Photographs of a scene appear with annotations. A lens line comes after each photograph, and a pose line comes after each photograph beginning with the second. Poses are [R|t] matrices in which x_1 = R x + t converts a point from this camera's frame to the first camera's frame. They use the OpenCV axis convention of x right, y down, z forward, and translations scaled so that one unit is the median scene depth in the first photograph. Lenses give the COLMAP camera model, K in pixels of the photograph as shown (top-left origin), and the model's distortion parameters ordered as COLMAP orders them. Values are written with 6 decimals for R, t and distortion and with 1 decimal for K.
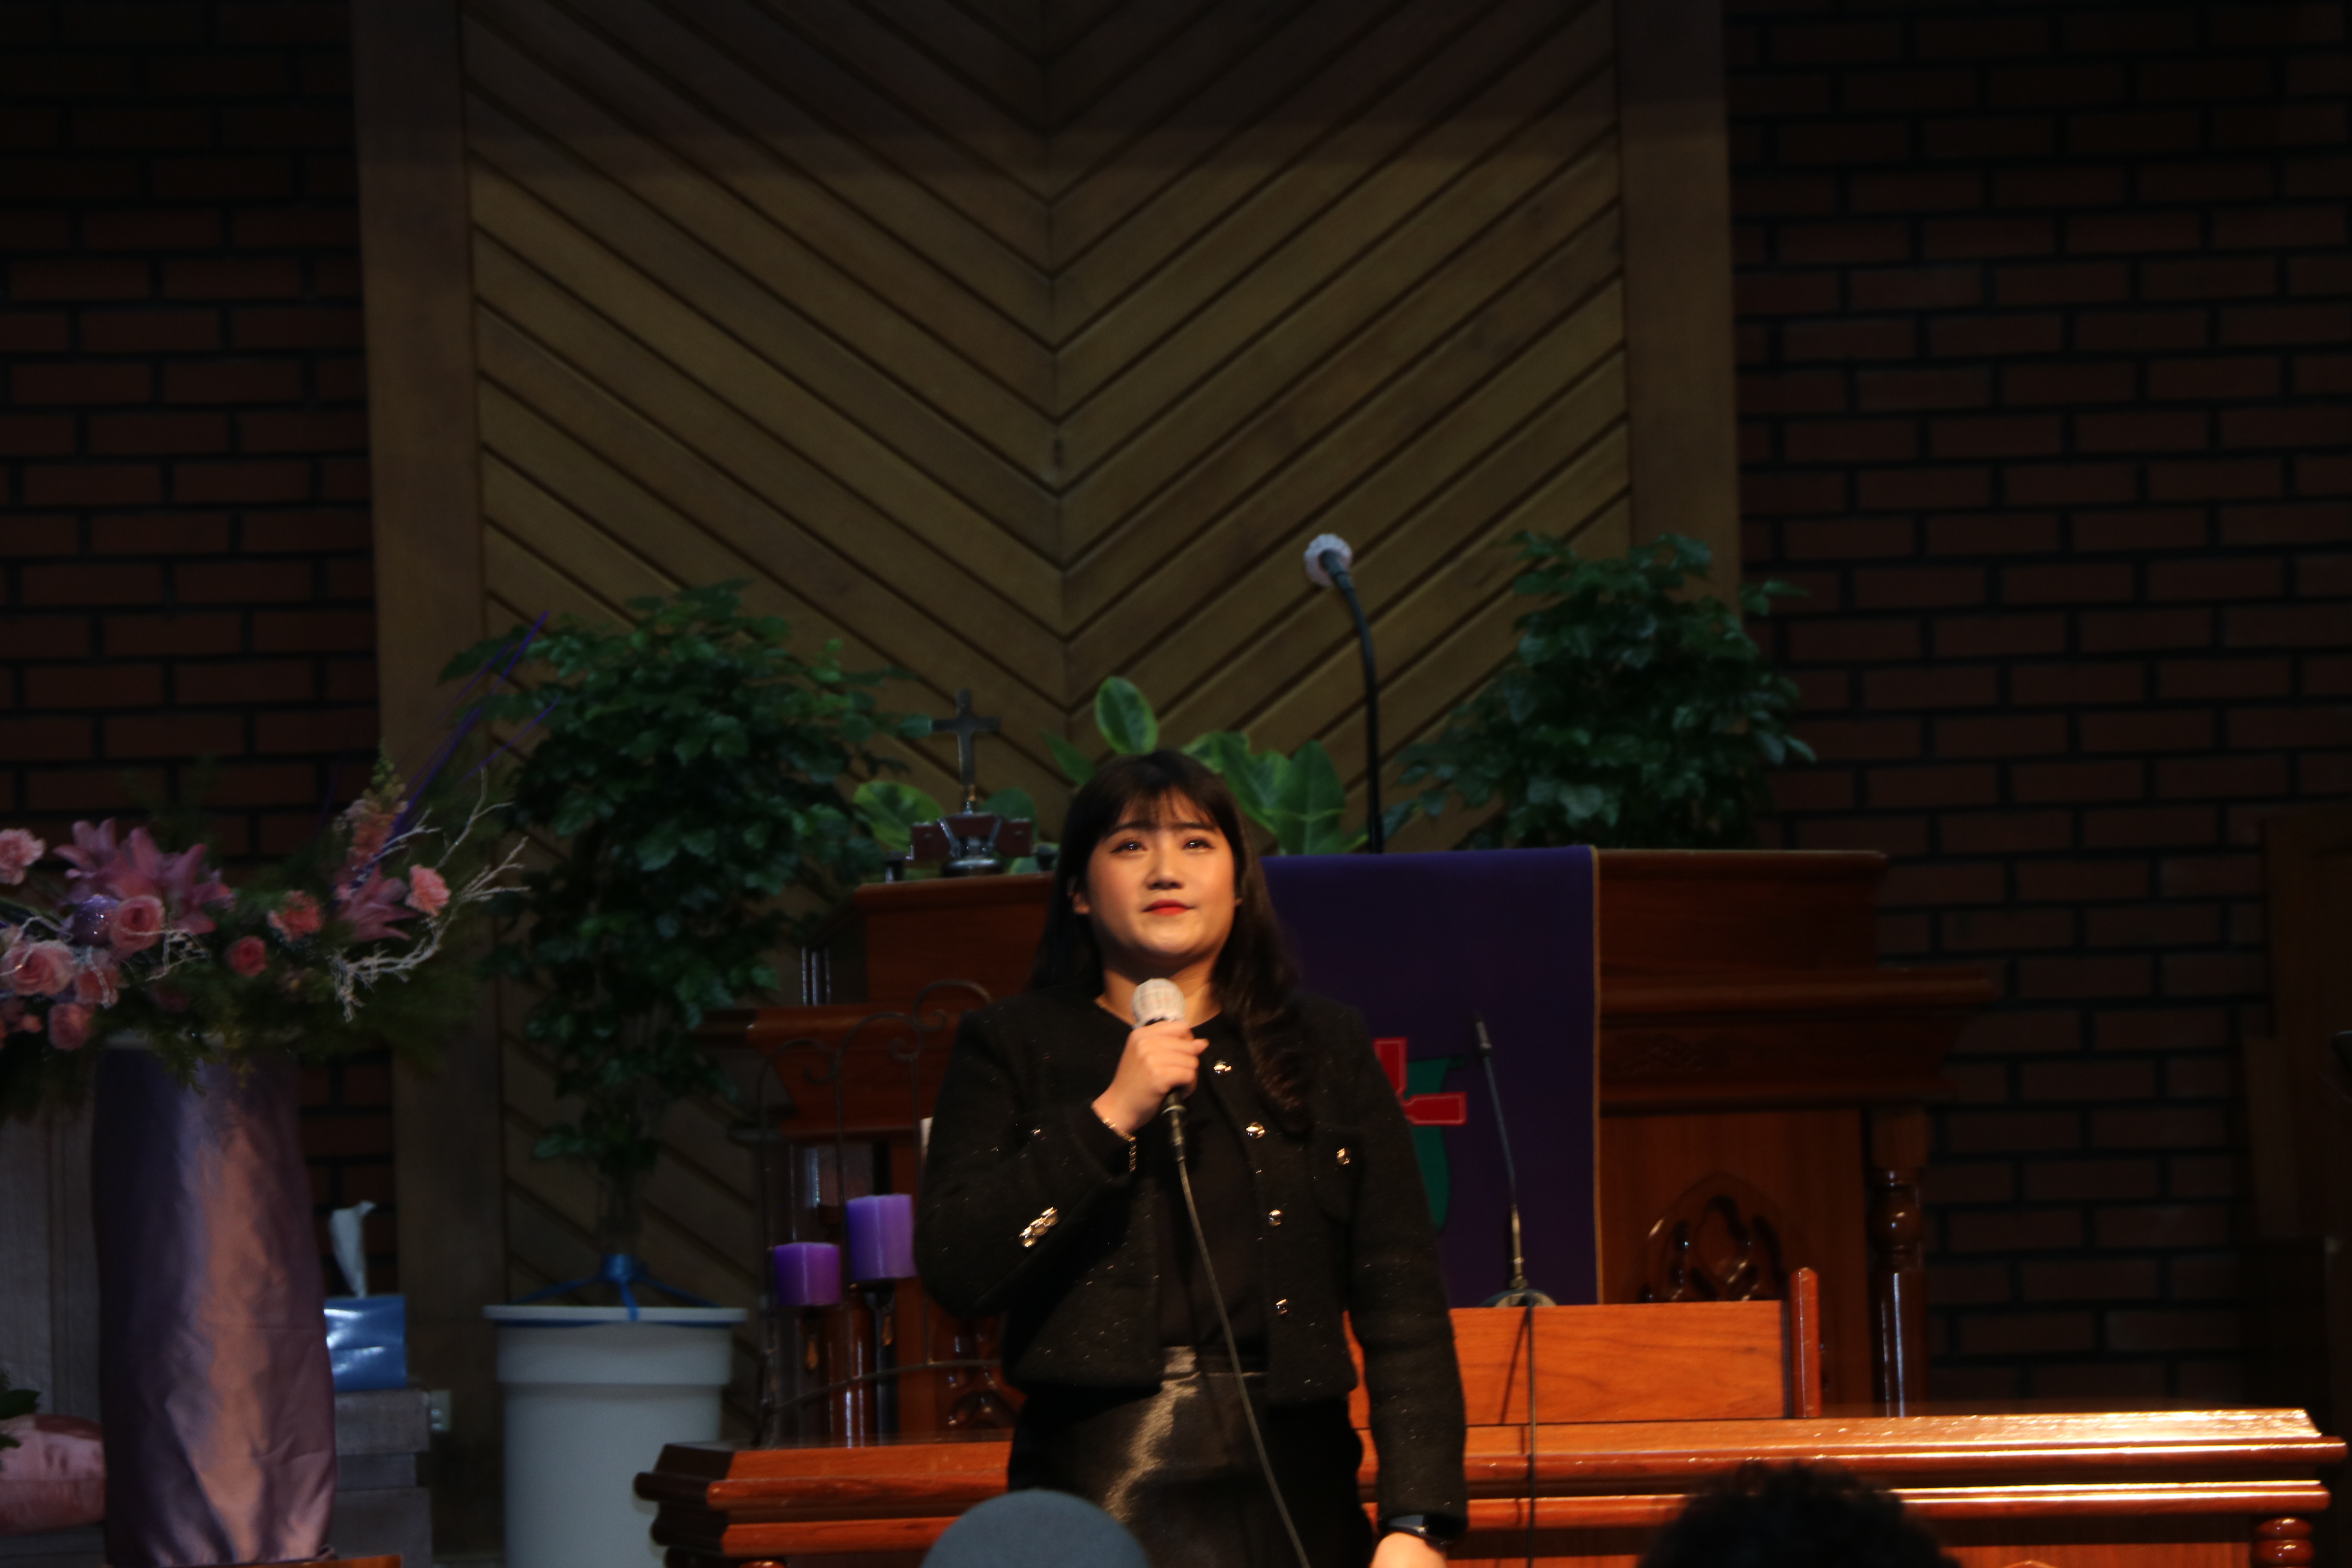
lens RADIAL K [[13752.9, 0, 1196.2], [0, 13752.9, 798.6], [0, 0, 1]] dist [2.375333, 0.000000]
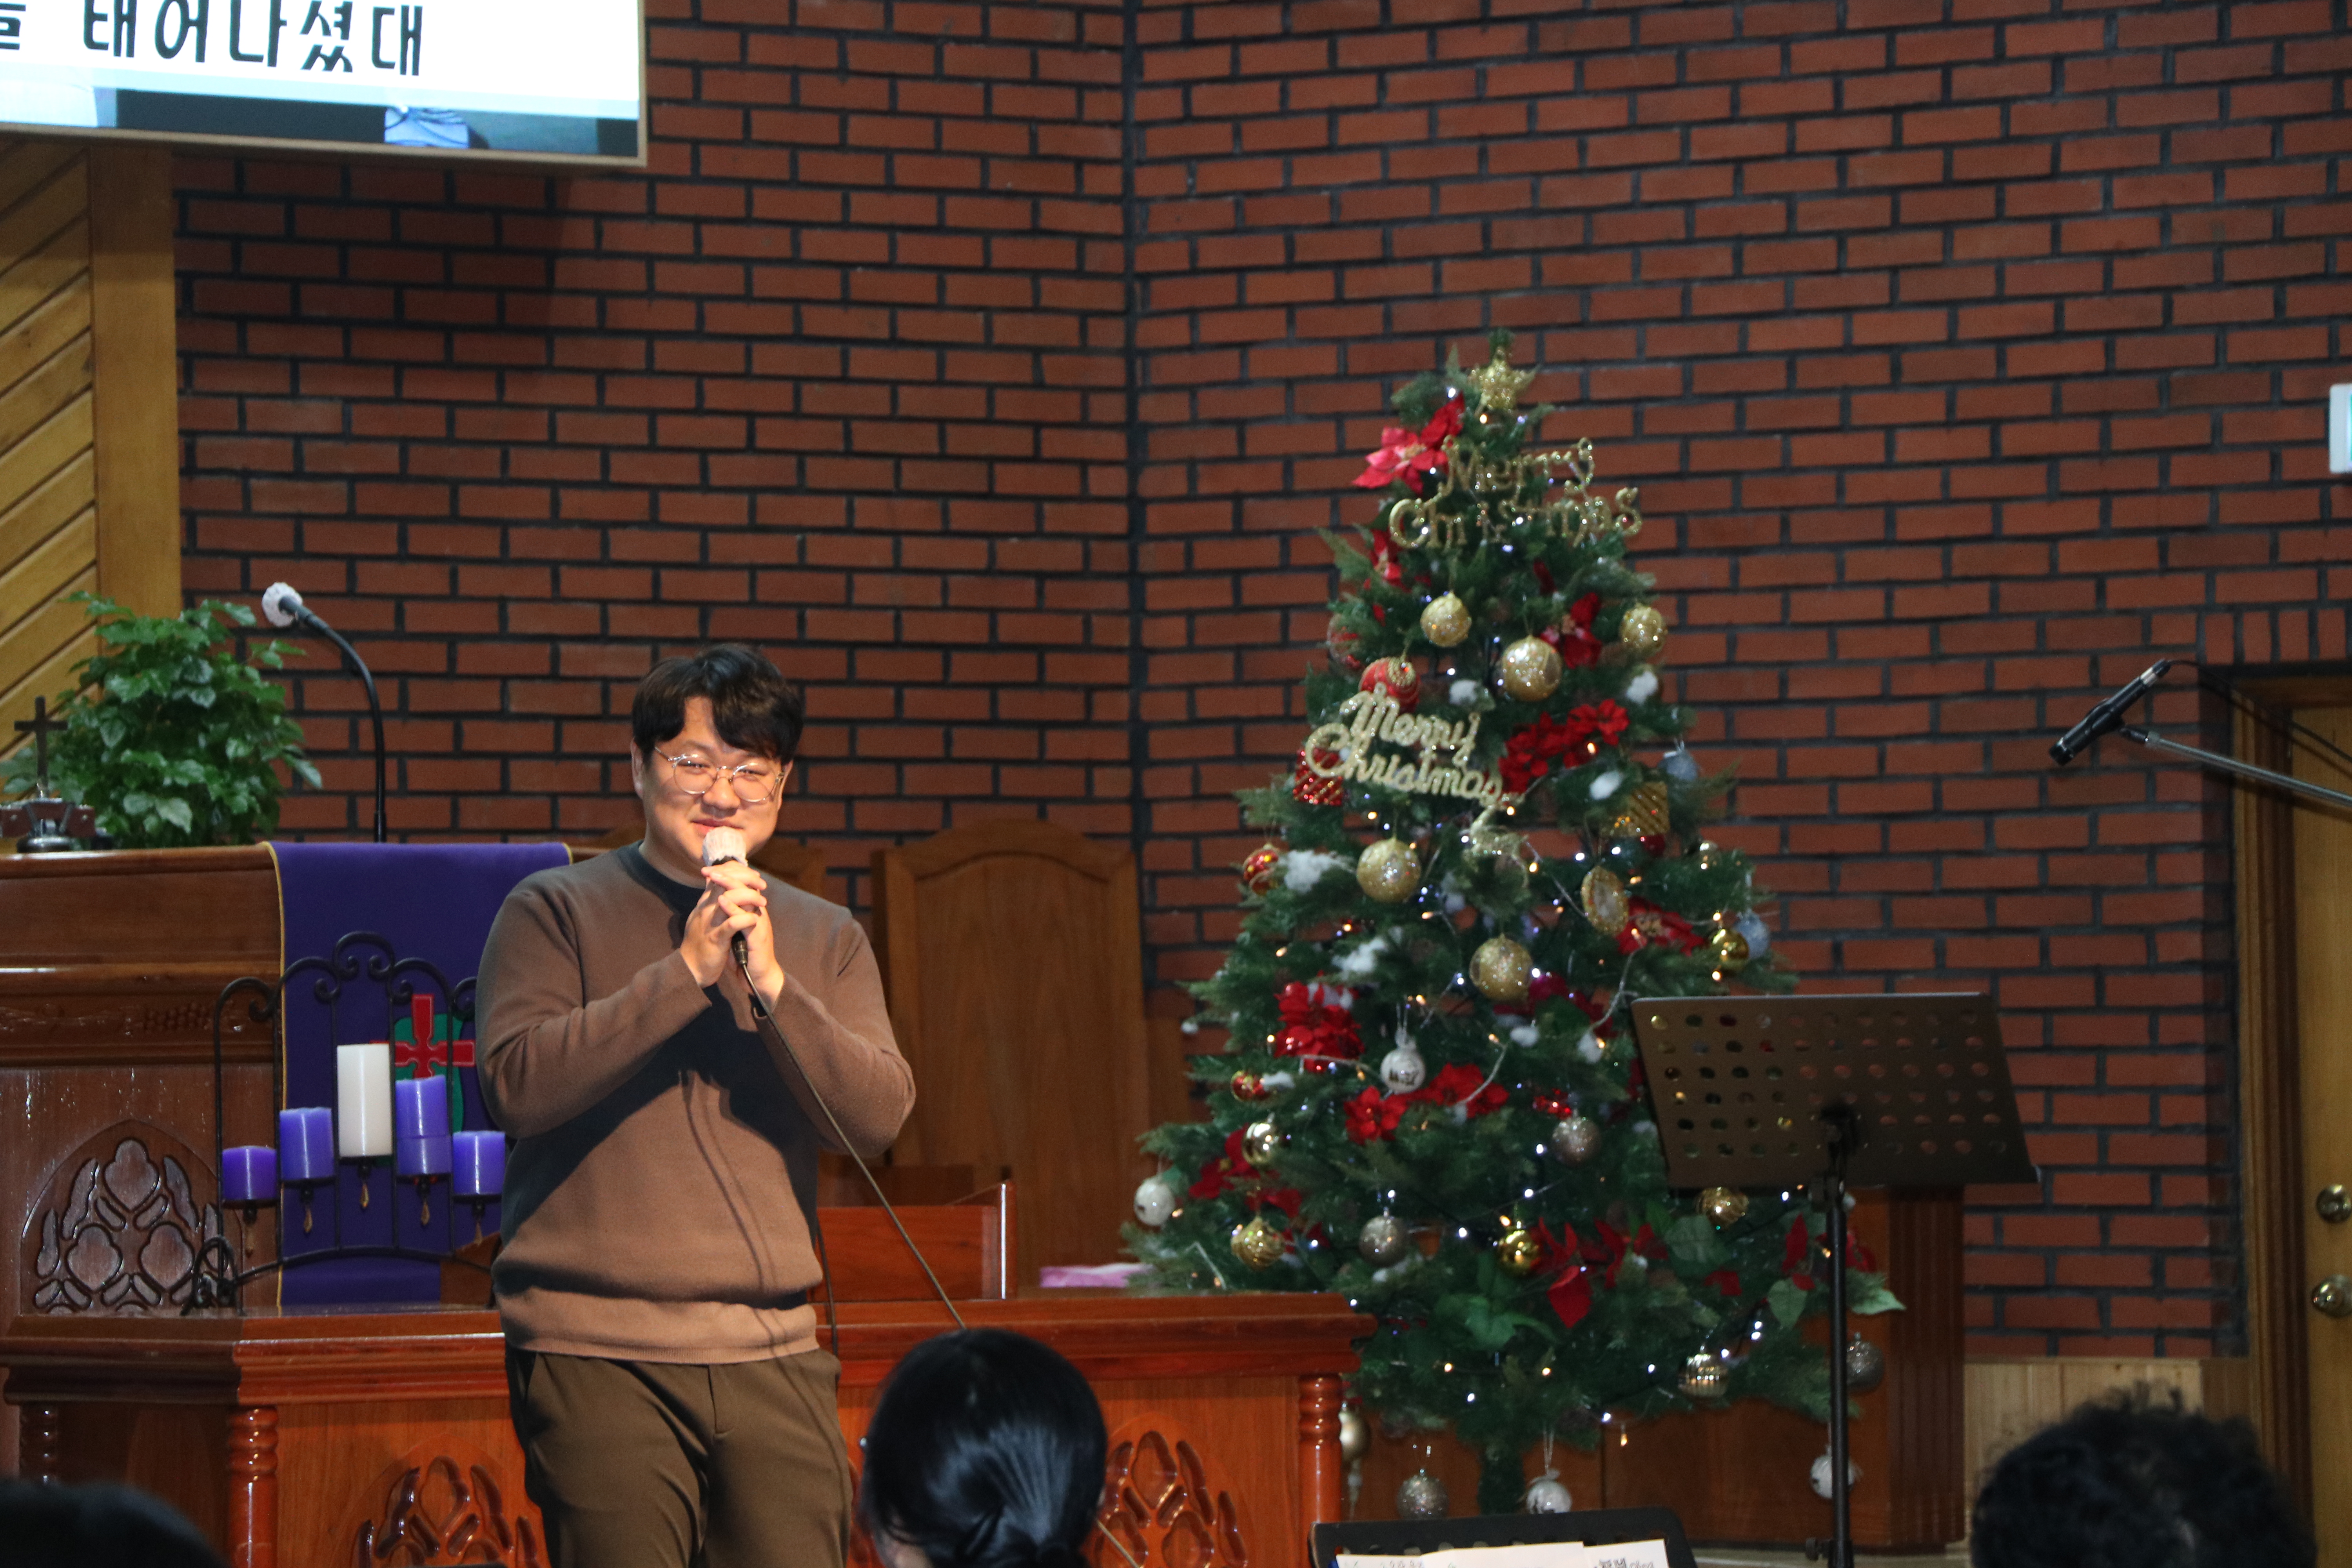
lens RADIAL K [[10134.2, 0, 1170.2], [0, 10134.2, 829.7], [0, 0, 1]] dist [1.283811, 0.000000]
pose [[0.911538, 0.034802, 0.409740, -0.260719], [-0.031485, 0.999394, -0.014843, 0.012270], [-0.410008, 0.000629, 0.912082, 0.121334]]
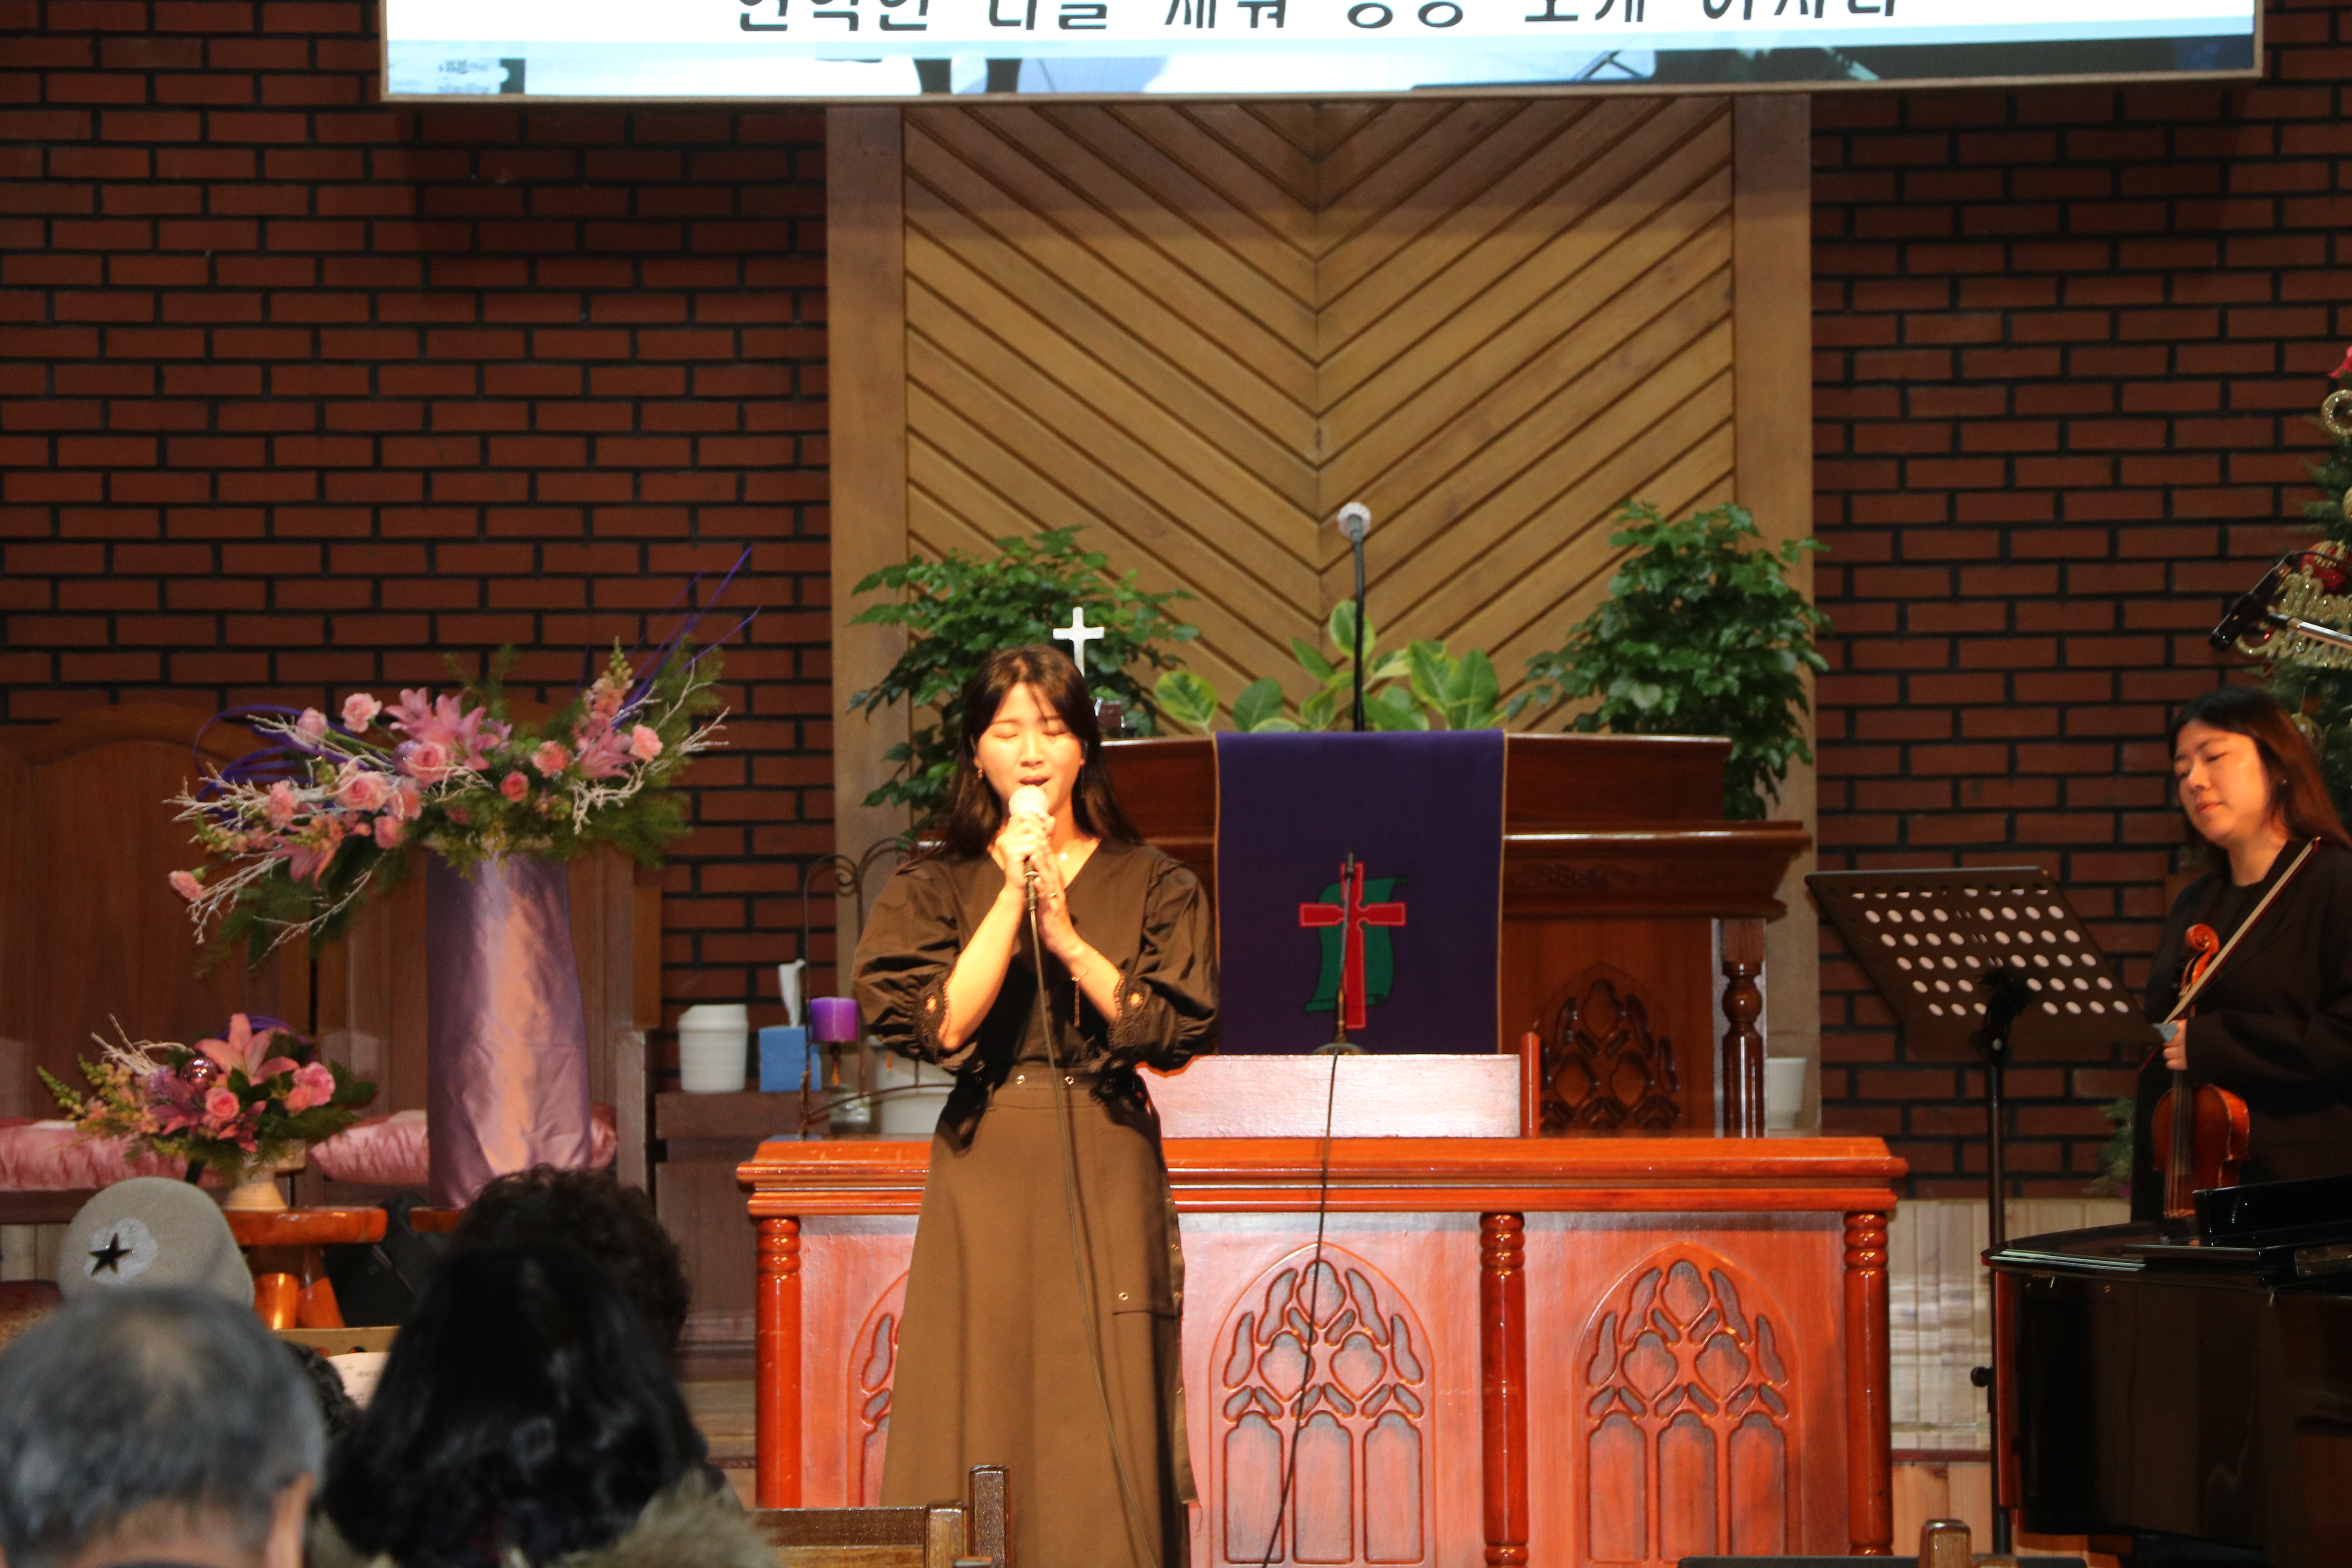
lens RADIAL K [[10168.6, 0, 1187.1], [0, 10168.6, 818.0], [0, 0, 1]] dist [1.338099, 0.000000]
pose [[0.988942, 0.022064, -0.146652, 0.130166], [-0.019790, 0.999660, 0.016949, -0.003904], [0.146976, -0.013860, 0.989043, -0.025375]]
